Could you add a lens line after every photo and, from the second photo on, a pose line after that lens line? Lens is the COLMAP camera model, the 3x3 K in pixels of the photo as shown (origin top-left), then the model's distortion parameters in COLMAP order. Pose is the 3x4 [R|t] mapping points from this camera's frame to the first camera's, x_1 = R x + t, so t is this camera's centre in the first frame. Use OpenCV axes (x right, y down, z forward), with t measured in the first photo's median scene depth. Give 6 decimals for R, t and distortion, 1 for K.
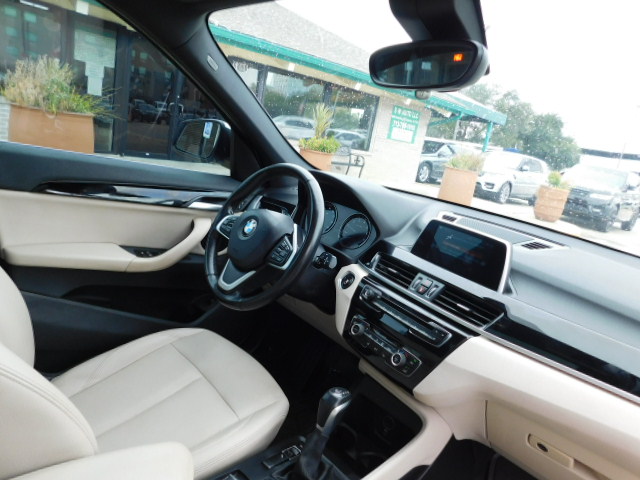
lens RADIAL K [[426.4, 0, 320.6], [0, 426.4, 231.0], [0, 0, 1]] dist [0.002493, 0.001370]
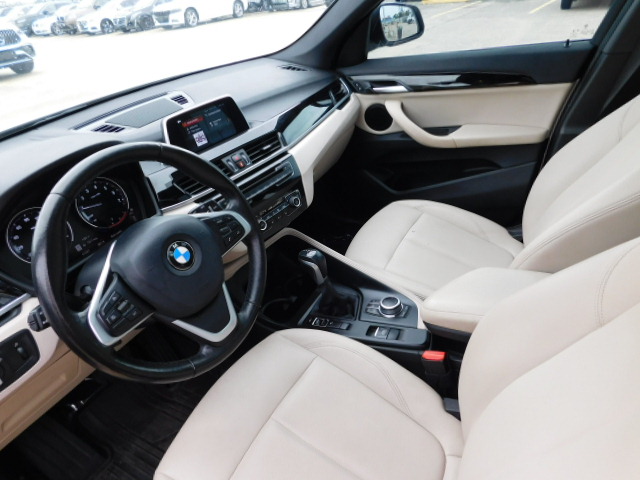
lens RADIAL K [[426.4, 0, 320.6], [0, 426.4, 231.0], [0, 0, 1]] dist [0.002493, 0.001370]
pose [[-0.296036, -0.631710, 0.716453, -0.762378], [0.274867, 0.662007, 0.697277, -0.484393], [-0.914774, 0.403348, -0.022341, 0.907317]]
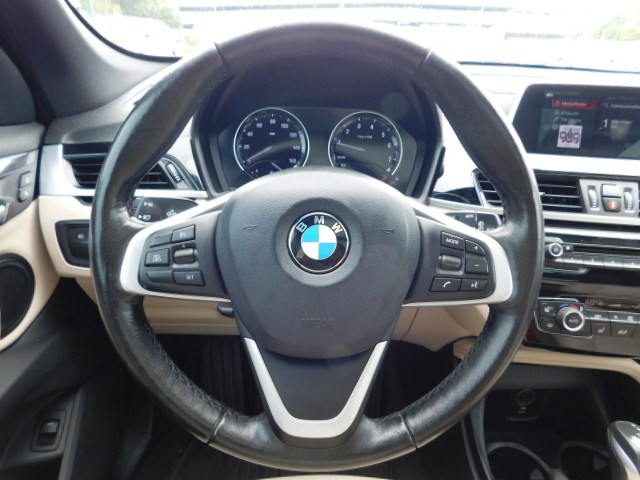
lens RADIAL K [[426.4, 0, 320.6], [0, 426.4, 231.0], [0, 0, 1]] dist [0.002493, 0.001370]
pose [[0.656305, -0.453364, 0.603096, -0.413000], [0.251566, 0.885086, 0.391583, -0.168311], [-0.711321, -0.105279, 0.694938, 0.875880]]
